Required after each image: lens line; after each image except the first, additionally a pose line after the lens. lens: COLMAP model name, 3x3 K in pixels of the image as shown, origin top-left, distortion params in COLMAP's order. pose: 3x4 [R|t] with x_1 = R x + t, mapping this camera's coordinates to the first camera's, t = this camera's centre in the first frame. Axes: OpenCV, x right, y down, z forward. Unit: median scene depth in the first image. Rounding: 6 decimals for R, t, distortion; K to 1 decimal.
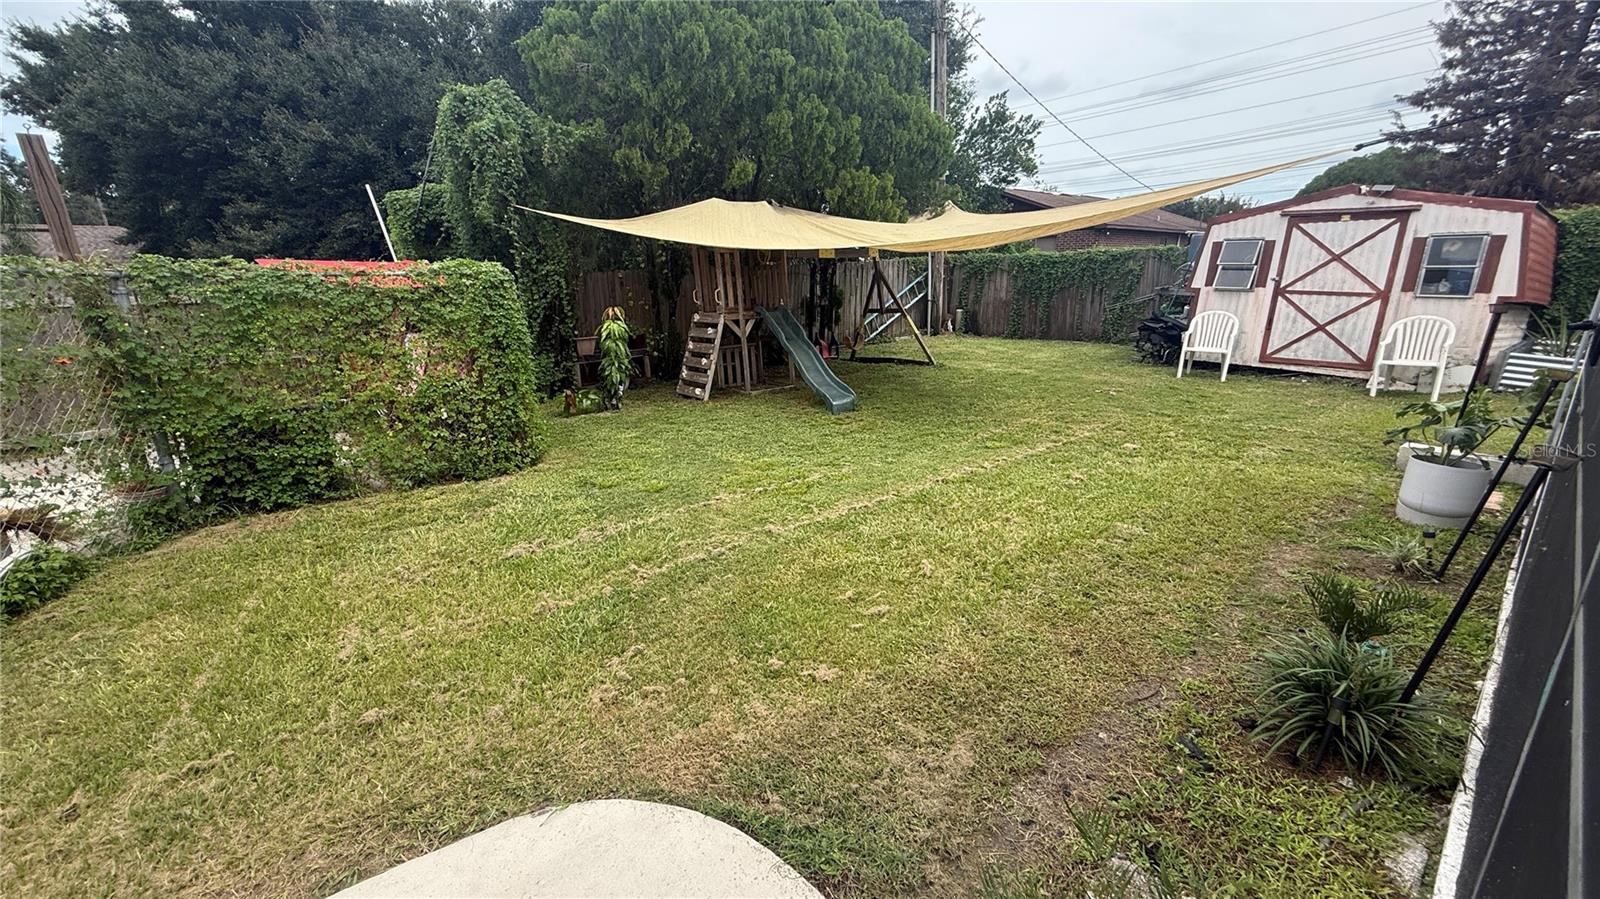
lens RADIAL K [[639.6, 0, 800.0], [0, 639.6, 449.5], [0, 0, 1]] dist [0.000017, 0.000147]
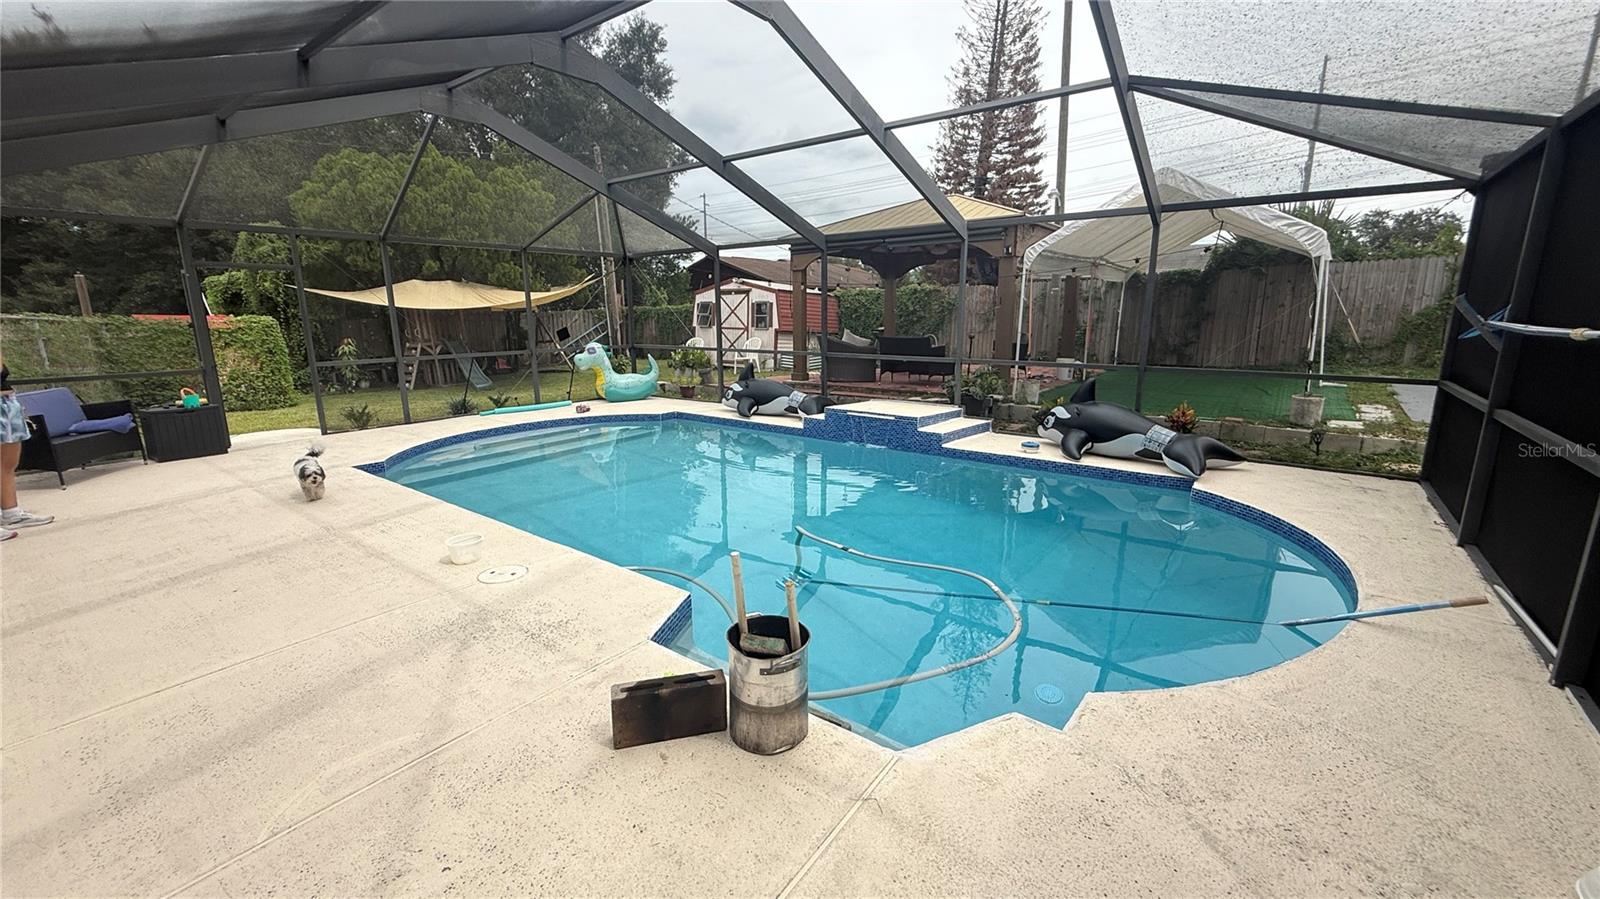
lens RADIAL K [[639.6, 0, 800.0], [0, 639.6, 449.5], [0, 0, 1]] dist [0.000017, 0.000147]
pose [[0.976721, -0.047672, 0.209150, 0.589806], [0.061459, 0.996309, -0.059918, 0.292194], [-0.205522, 0.071378, 0.976046, -1.067120]]
